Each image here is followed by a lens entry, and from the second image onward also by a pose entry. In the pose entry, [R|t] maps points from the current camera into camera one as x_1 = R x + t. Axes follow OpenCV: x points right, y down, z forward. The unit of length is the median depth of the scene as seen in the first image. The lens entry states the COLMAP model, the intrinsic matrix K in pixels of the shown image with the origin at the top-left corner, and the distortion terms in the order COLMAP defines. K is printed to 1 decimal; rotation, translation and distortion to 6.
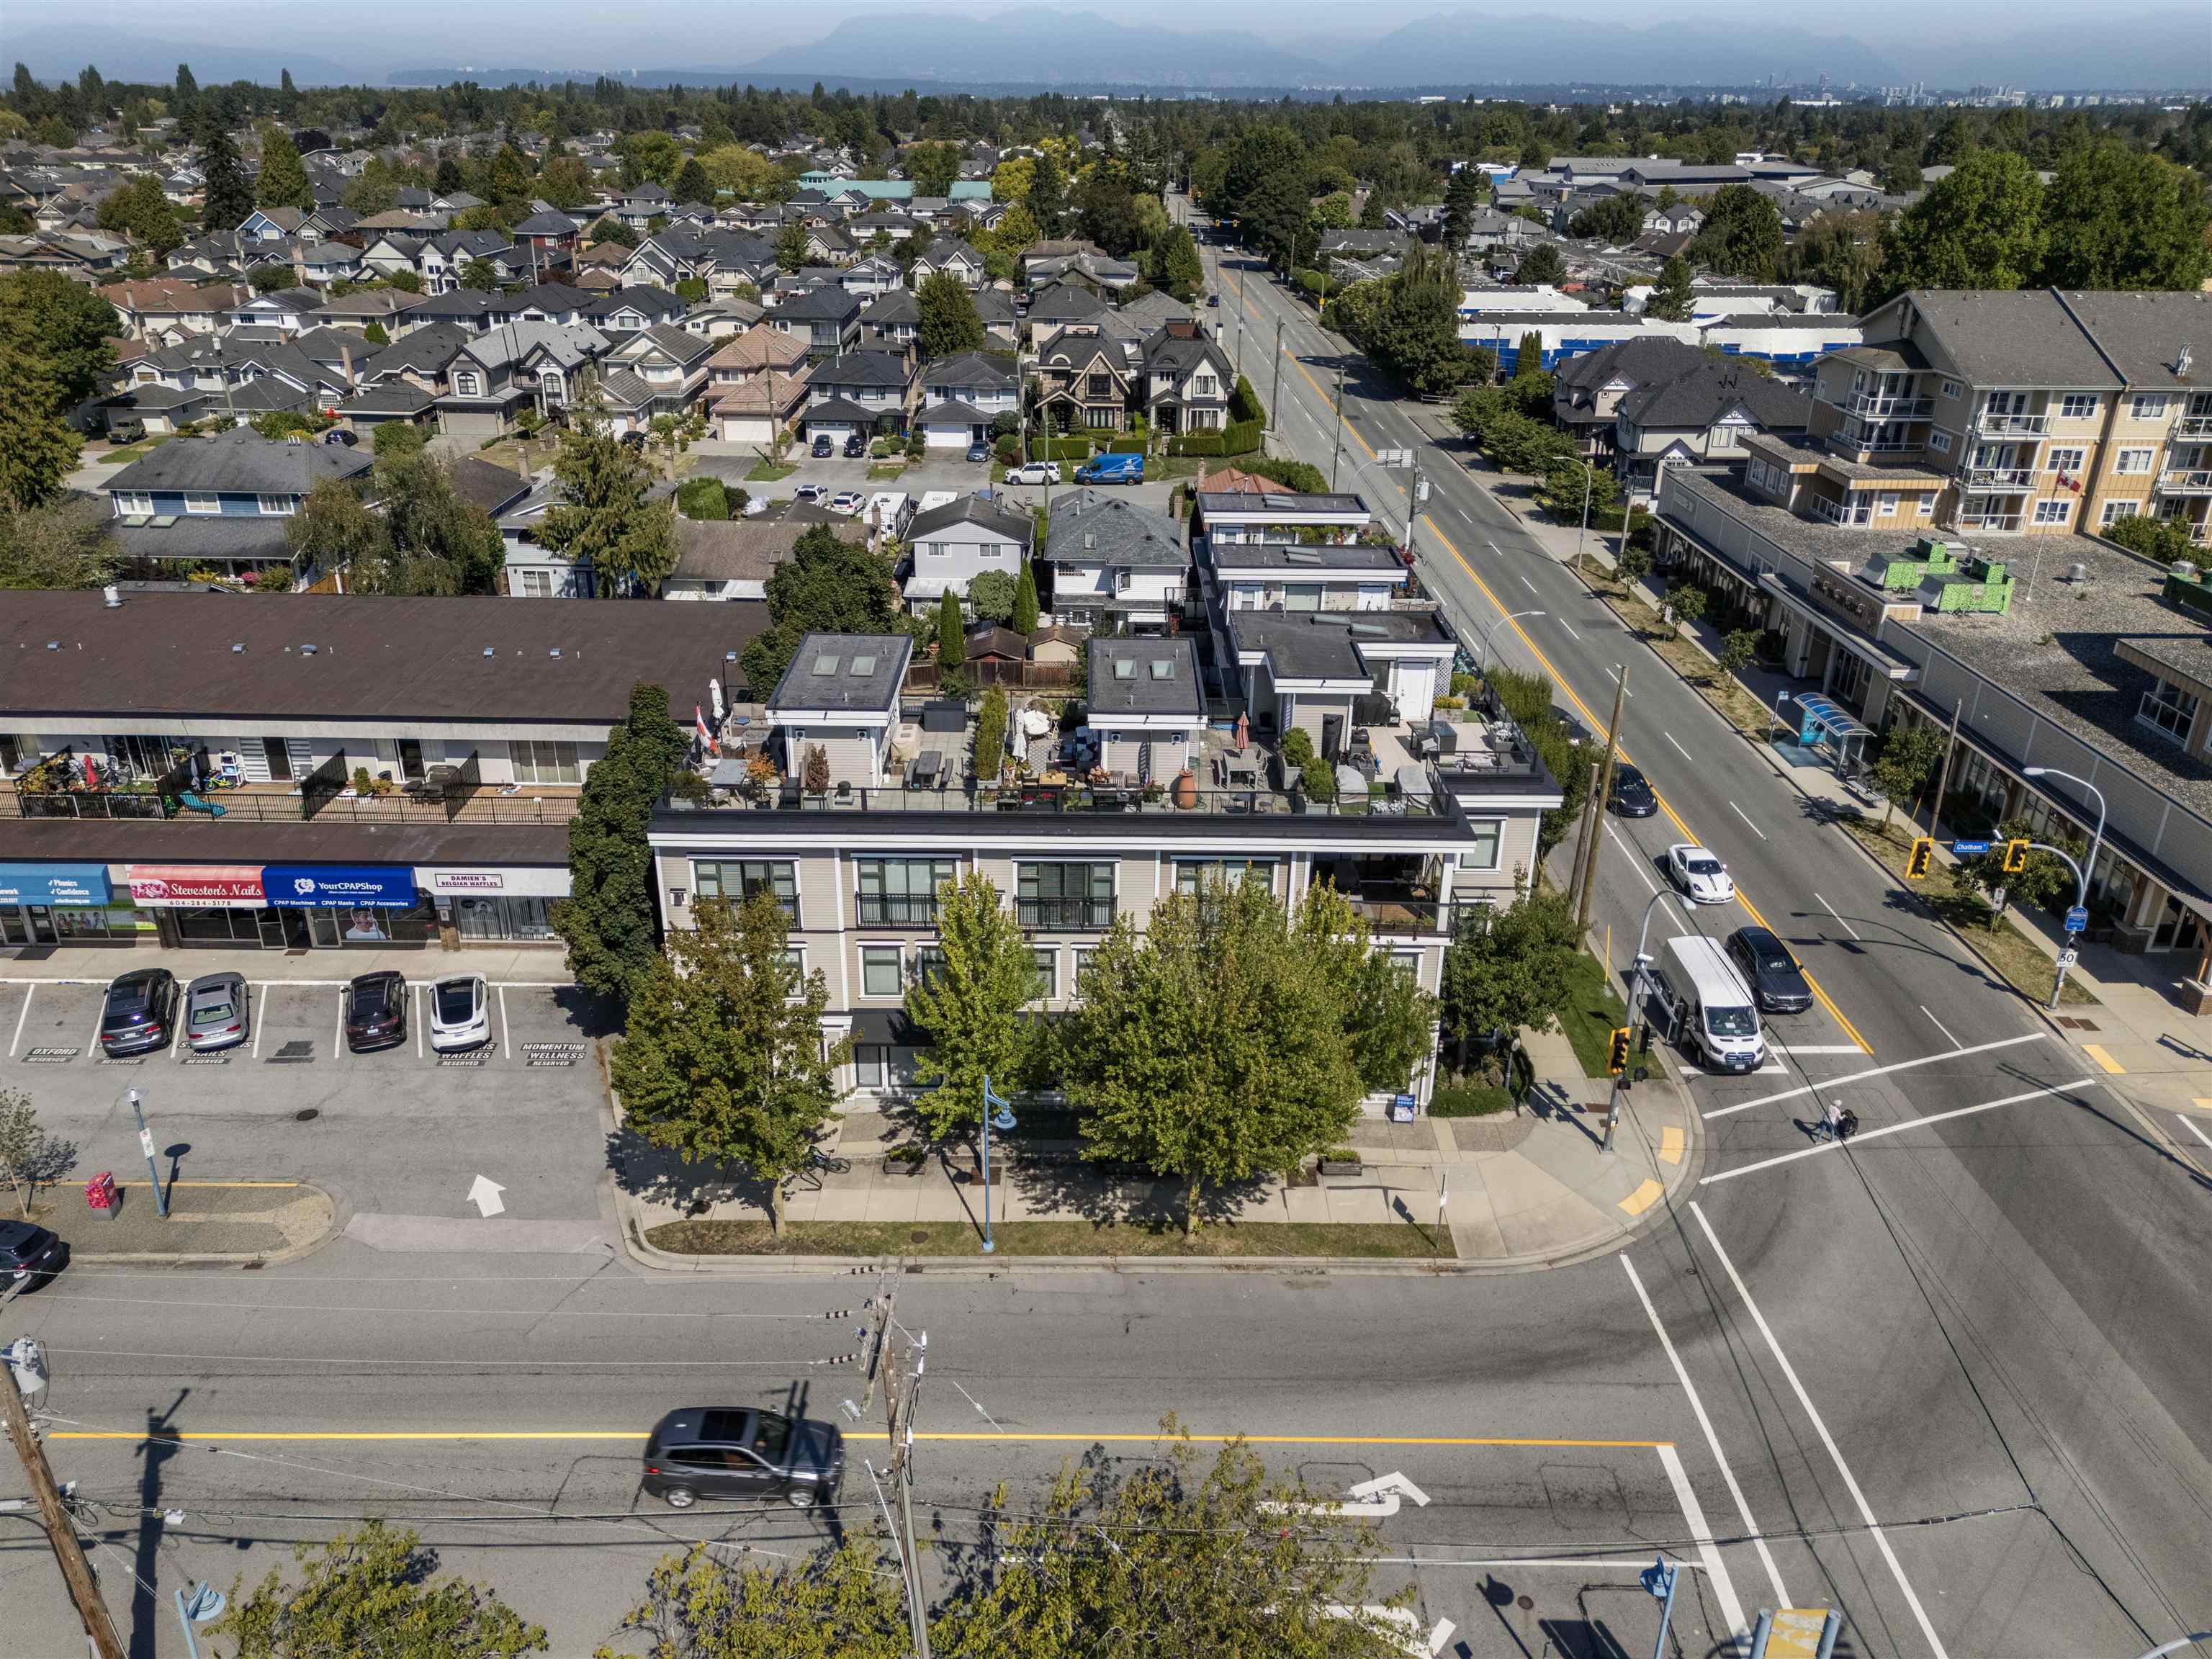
lens RADIAL K [[1632.8, 0, 1098.6], [0, 1632.8, 833.4], [0, 0, 1]] dist [0.050981, -0.030355]
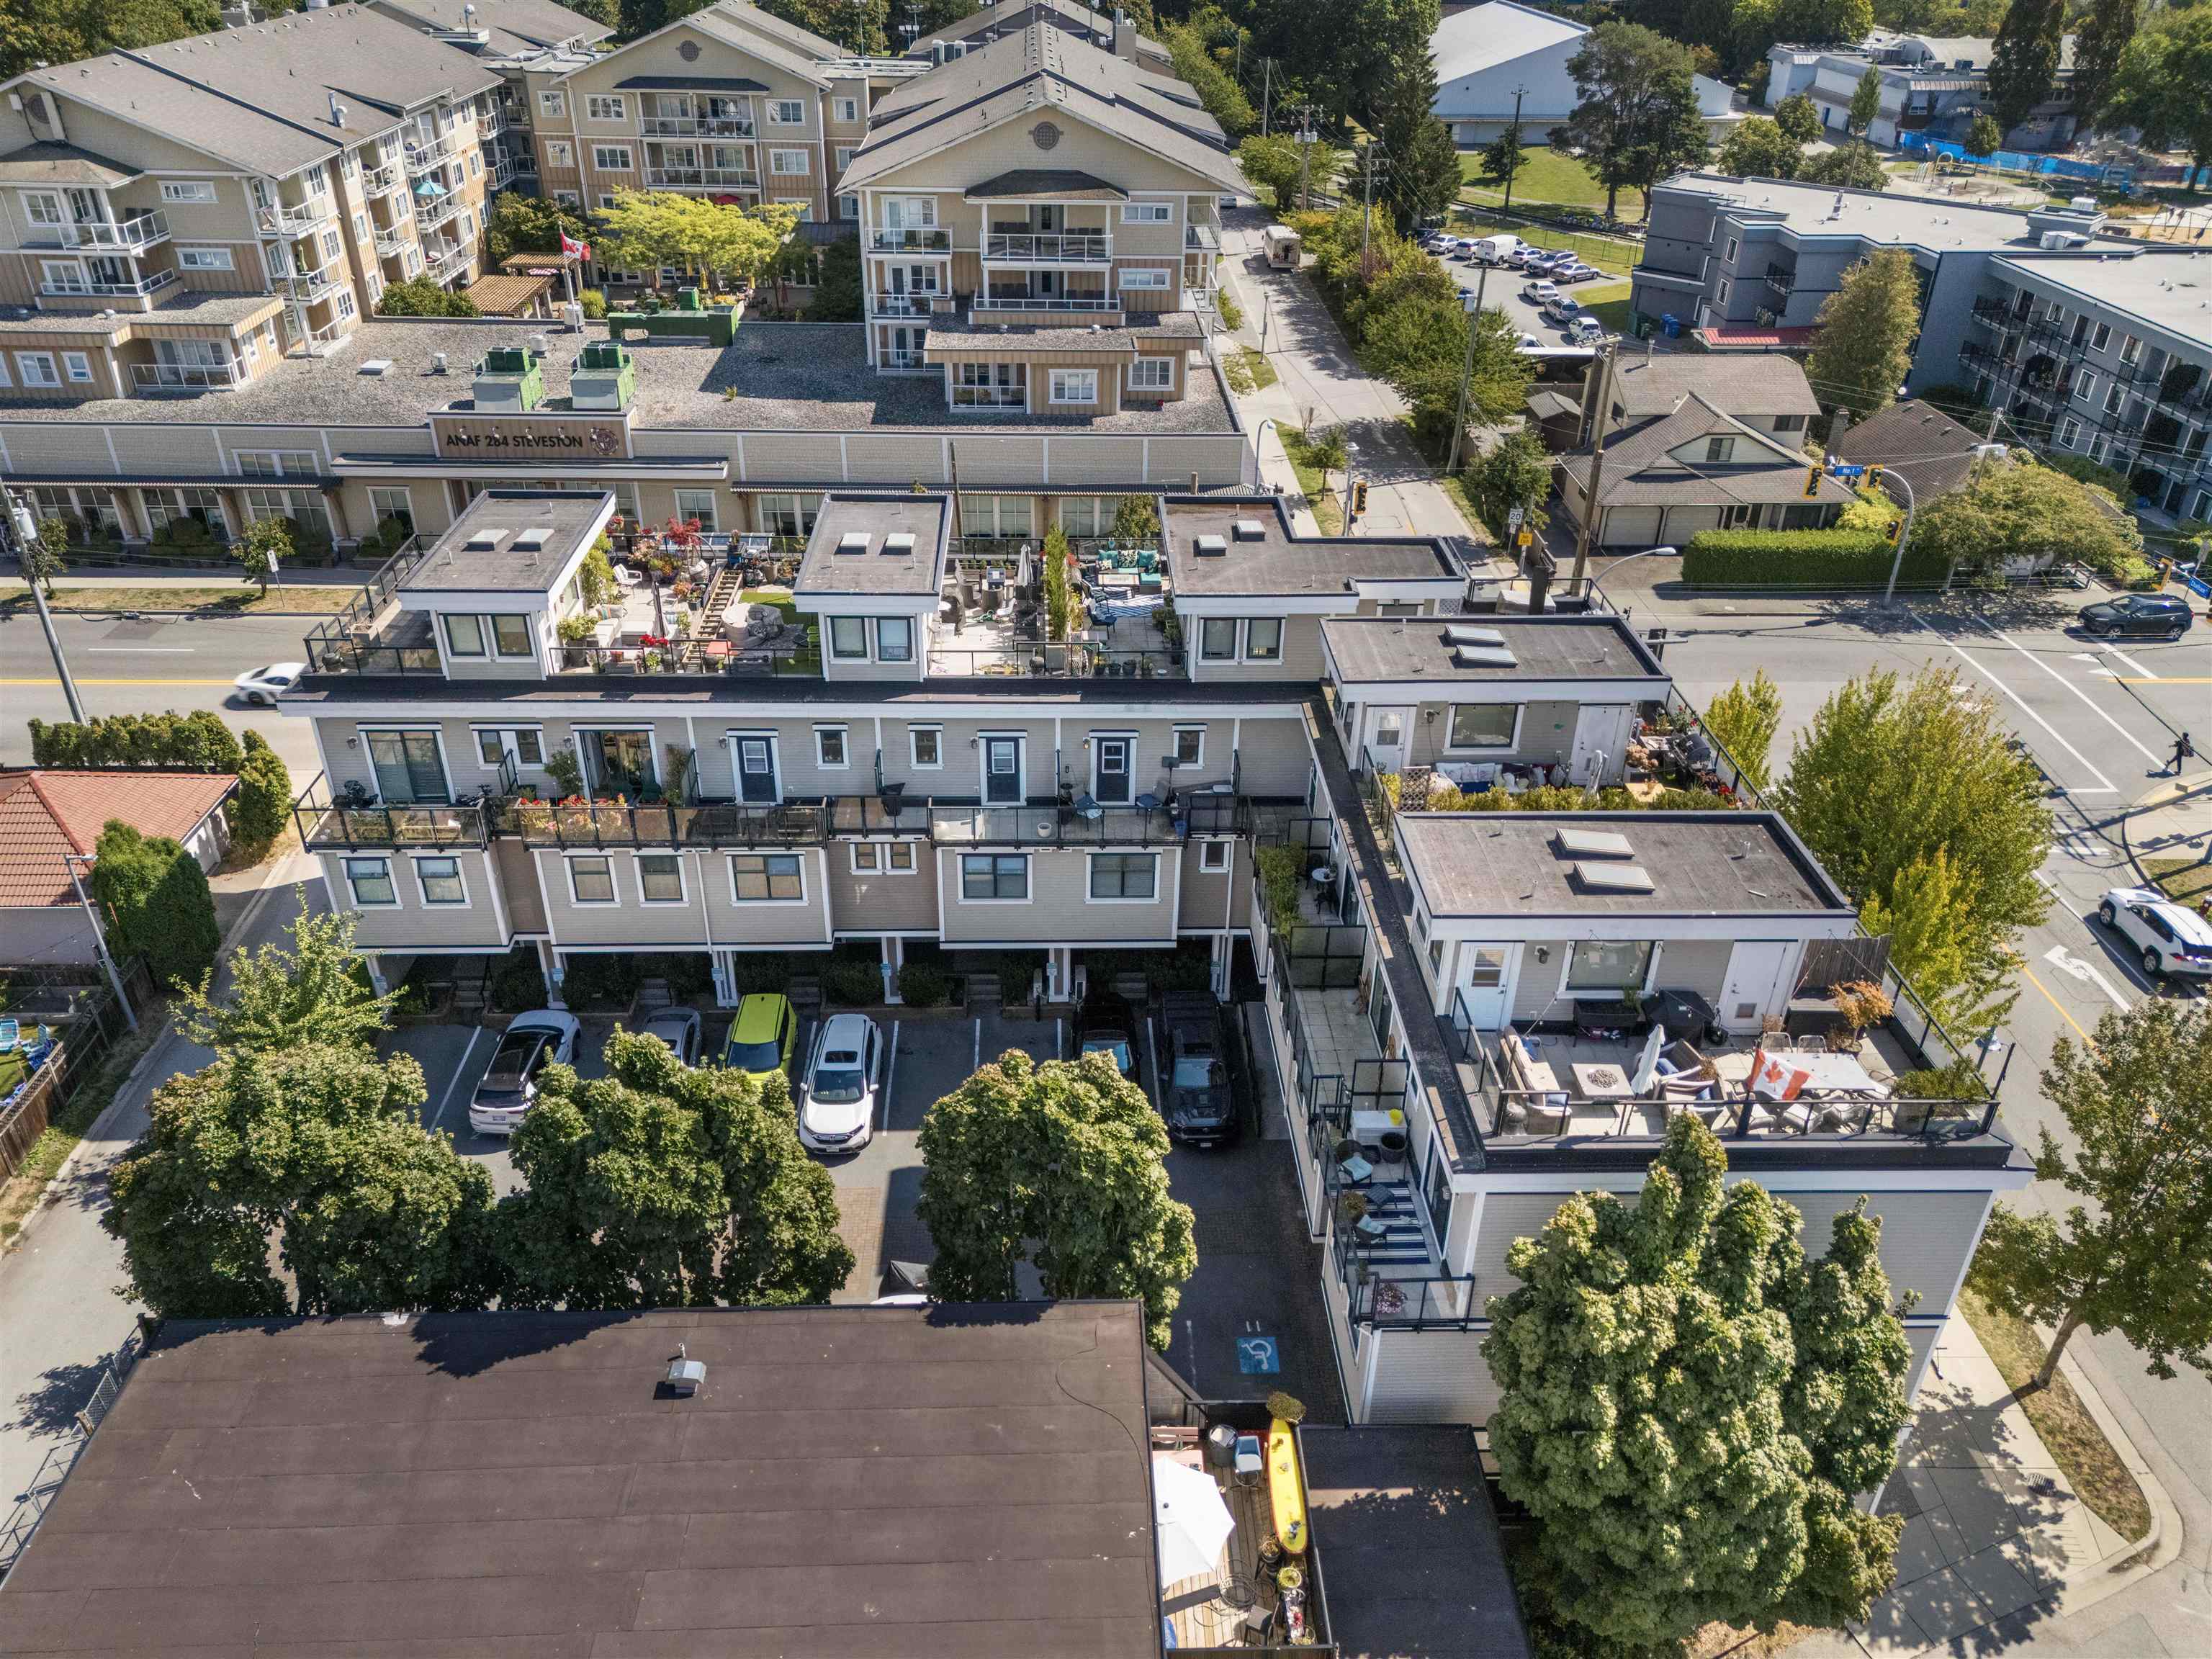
lens RADIAL K [[1632.8, 0, 1109.8], [0, 1632.8, 833.3], [0, 0, 1]] dist [0.050981, -0.030355]
pose [[-0.032325, -0.520433, 0.853291, -0.341895], [0.392480, 0.778549, 0.489715, -0.246621], [-0.919192, 0.350730, 0.179093, 0.562100]]
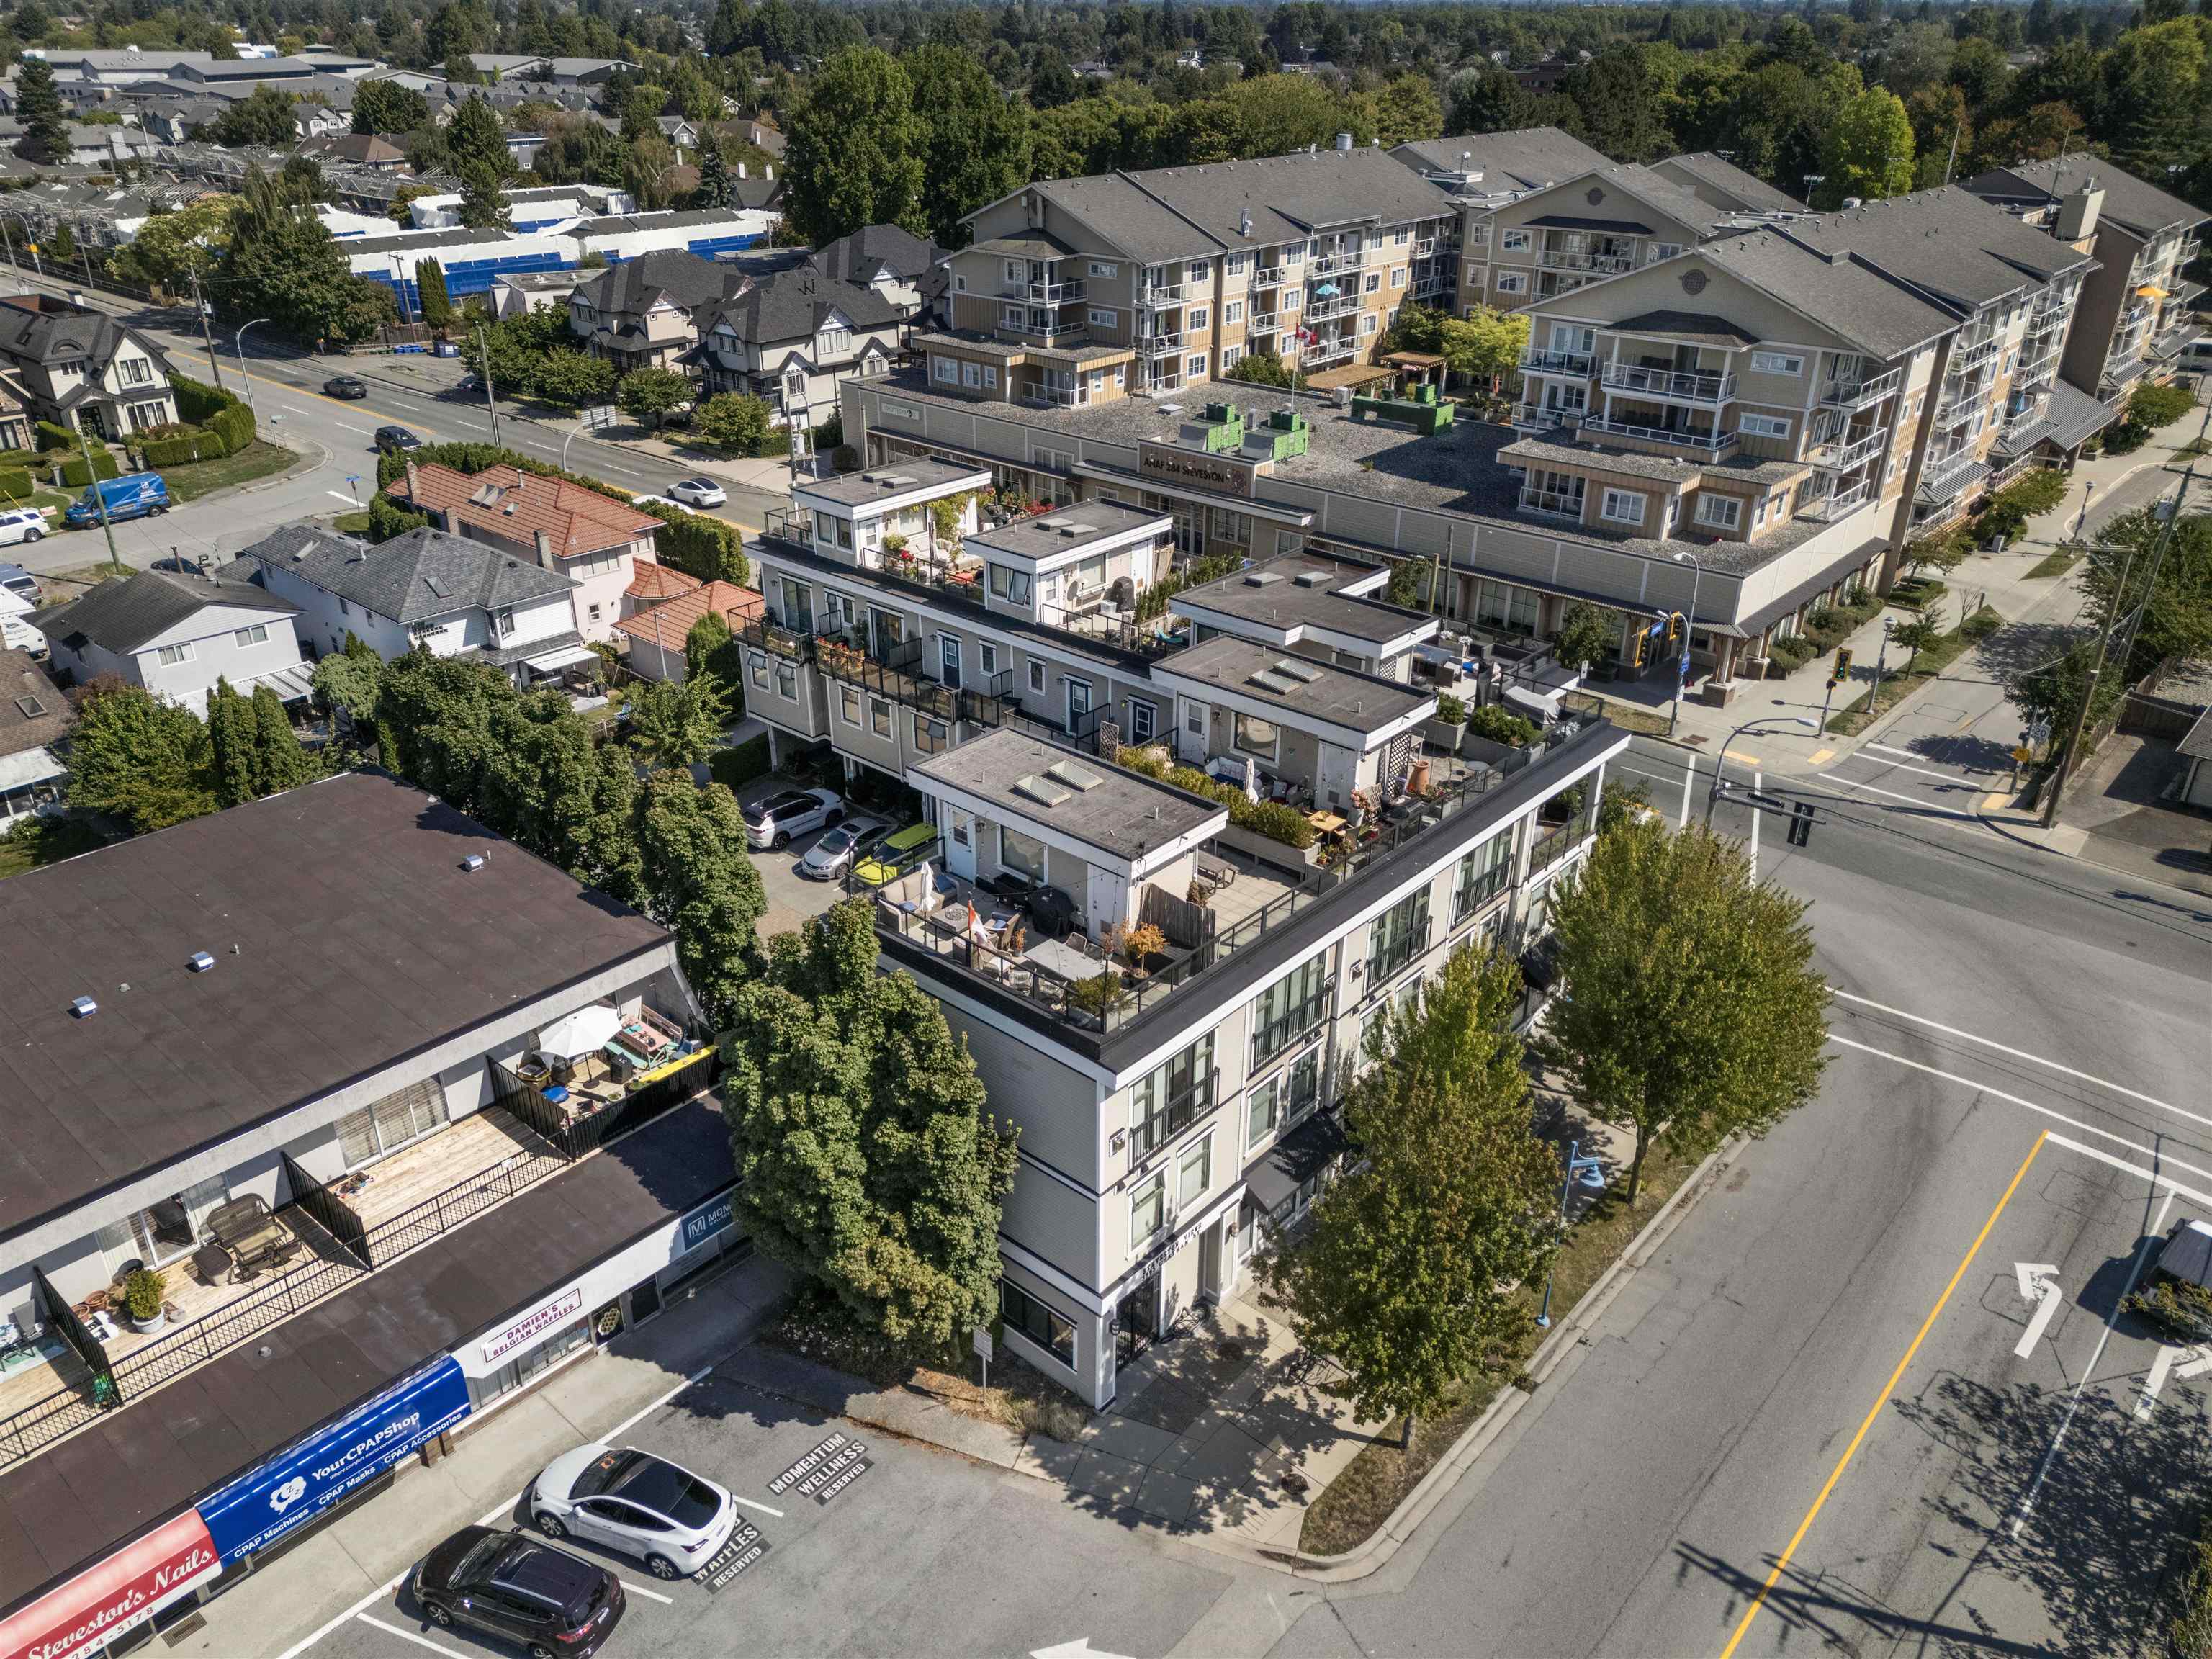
lens RADIAL K [[1632.8, 0, 1105.9], [0, 1632.8, 833.8], [0, 0, 1]] dist [0.050981, -0.030355]
pose [[0.662738, -0.345516, 0.664377, -0.350902], [0.307099, 0.934560, 0.179686, -0.112244], [-0.682985, 0.084945, 0.725477, 0.230452]]
